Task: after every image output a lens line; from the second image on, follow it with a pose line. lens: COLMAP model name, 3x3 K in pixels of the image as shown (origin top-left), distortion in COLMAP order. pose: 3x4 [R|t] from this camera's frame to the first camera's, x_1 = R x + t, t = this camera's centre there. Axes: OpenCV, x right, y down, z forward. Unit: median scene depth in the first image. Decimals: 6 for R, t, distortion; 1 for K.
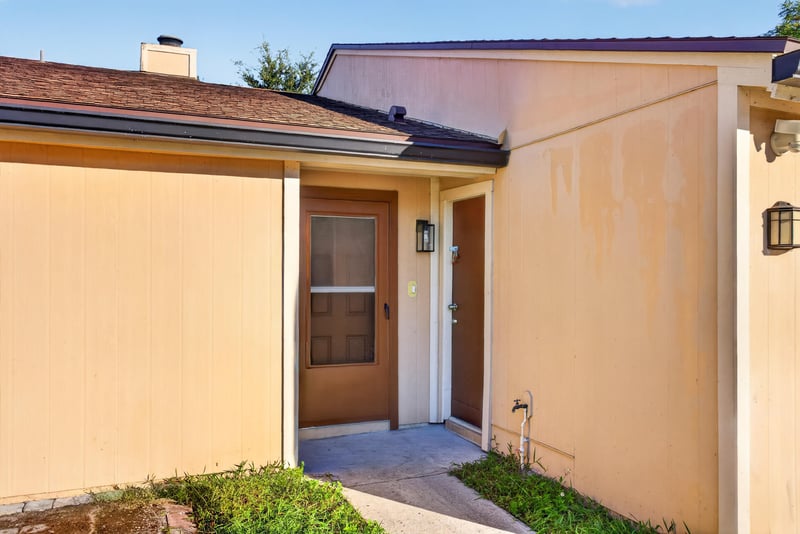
lens RADIAL K [[631.7, 0, 400.1], [0, 631.7, 268.4], [0, 0, 1]] dist [0.008330, 0.003723]
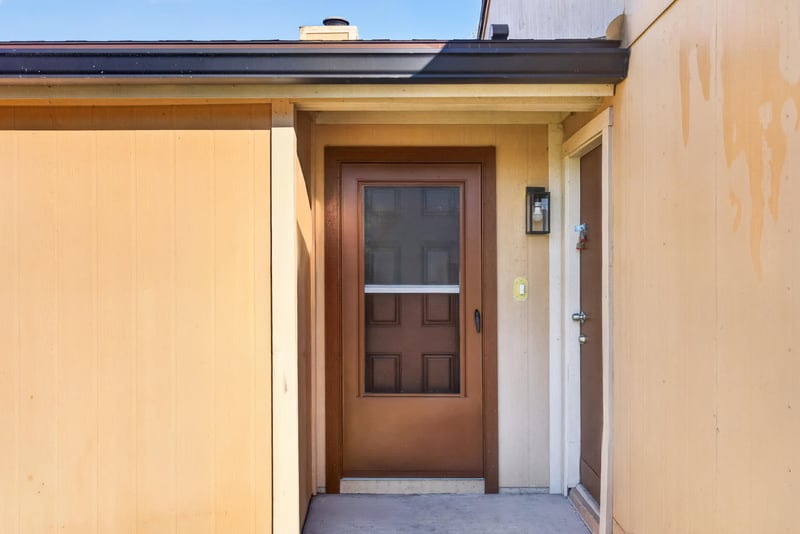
lens RADIAL K [[631.7, 0, 400.1], [0, 631.7, 268.4], [0, 0, 1]] dist [0.008330, 0.003723]
pose [[0.916175, -0.005054, -0.400747, 0.178059], [0.006131, 0.999980, 0.001407, 0.008856], [0.400732, -0.003746, 0.916188, 0.333509]]
